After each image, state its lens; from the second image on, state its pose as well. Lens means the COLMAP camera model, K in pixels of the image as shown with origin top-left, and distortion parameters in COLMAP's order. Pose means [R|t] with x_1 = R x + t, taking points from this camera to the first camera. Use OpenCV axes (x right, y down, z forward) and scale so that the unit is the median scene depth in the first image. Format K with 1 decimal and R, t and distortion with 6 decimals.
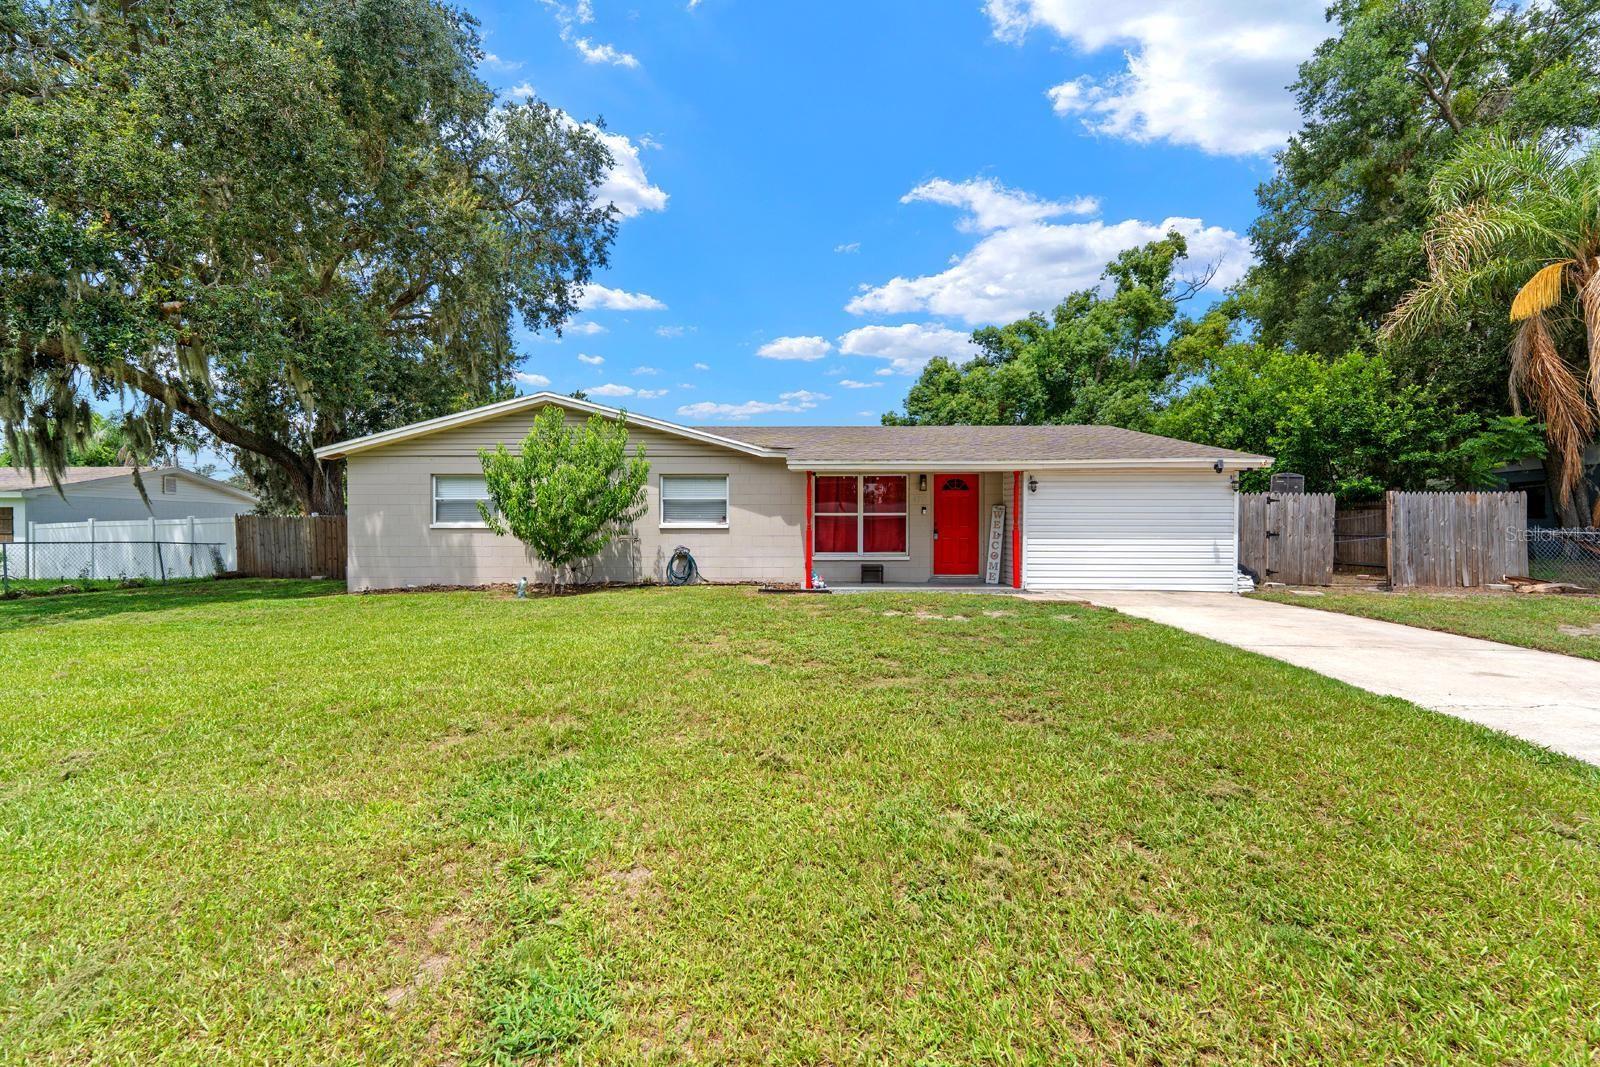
lens RADIAL K [[654.0, 0, 796.3], [0, 654.0, 538.4], [0, 0, 1]] dist [-0.001125, 0.000170]
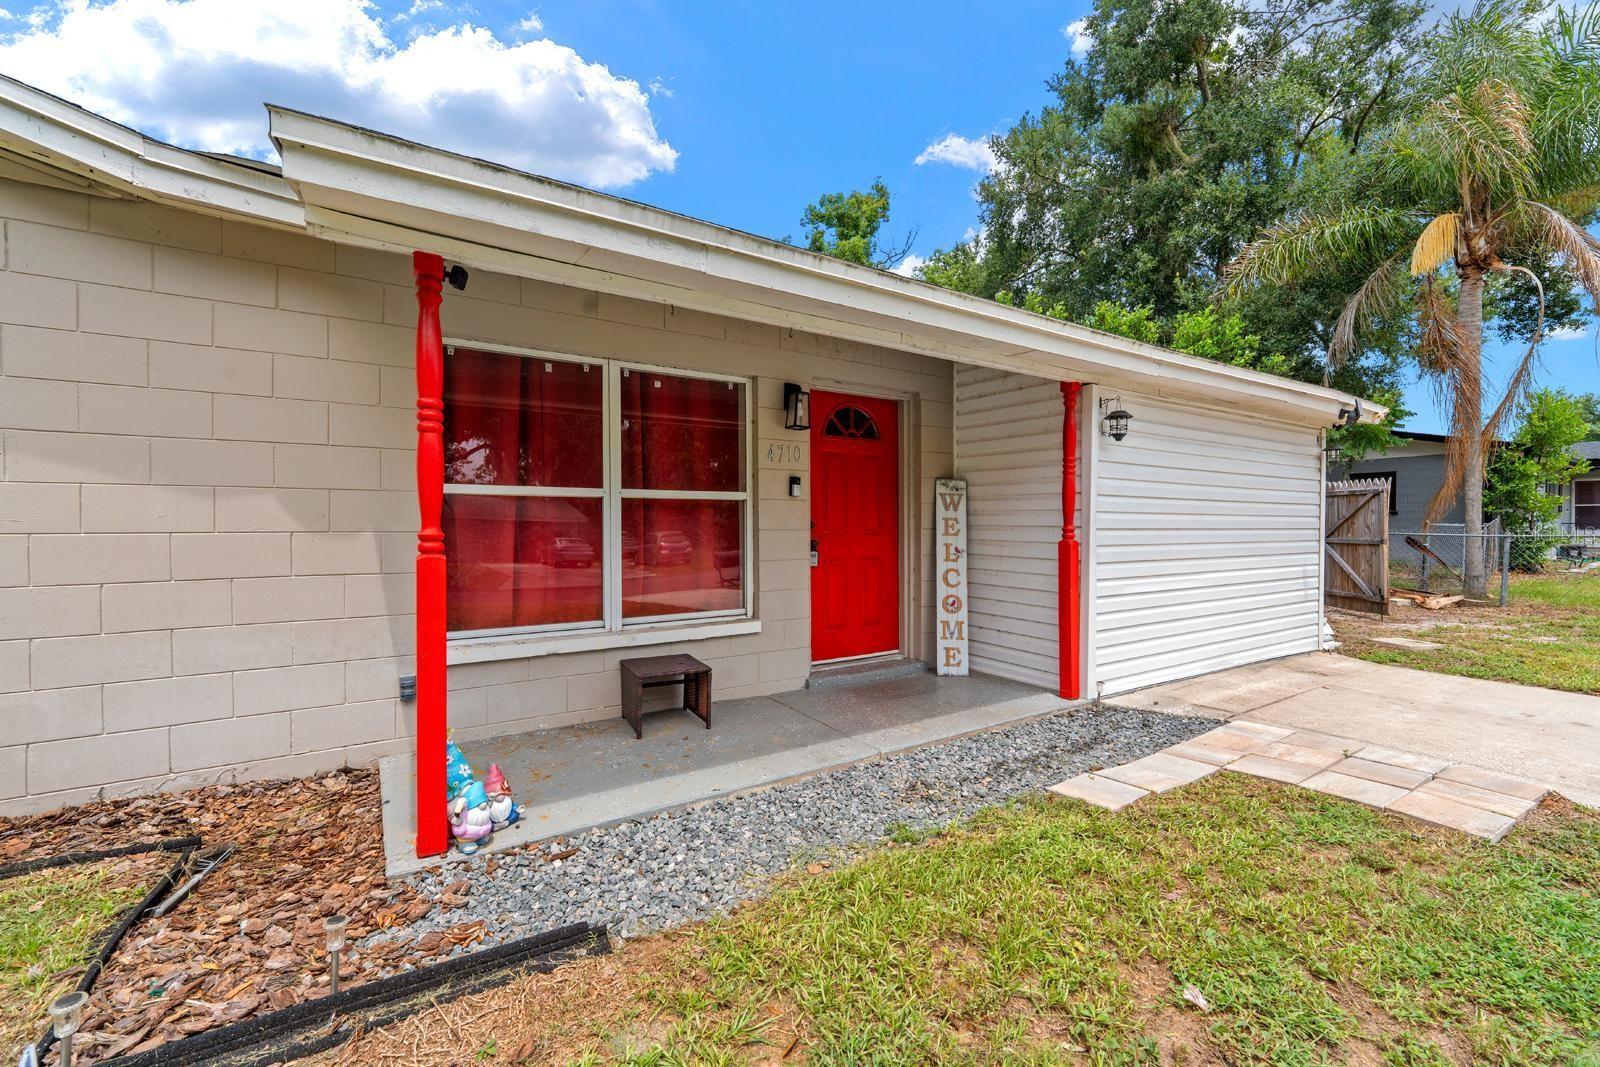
lens RADIAL K [[654.0, 0, 796.3], [0, 654.0, 538.4], [0, 0, 1]] dist [-0.001125, 0.000170]
pose [[0.841824, -0.016086, 0.539512, 0.005707], [0.008836, 0.999833, 0.016022, -0.020934], [-0.539679, -0.008721, 0.841825, 0.704069]]
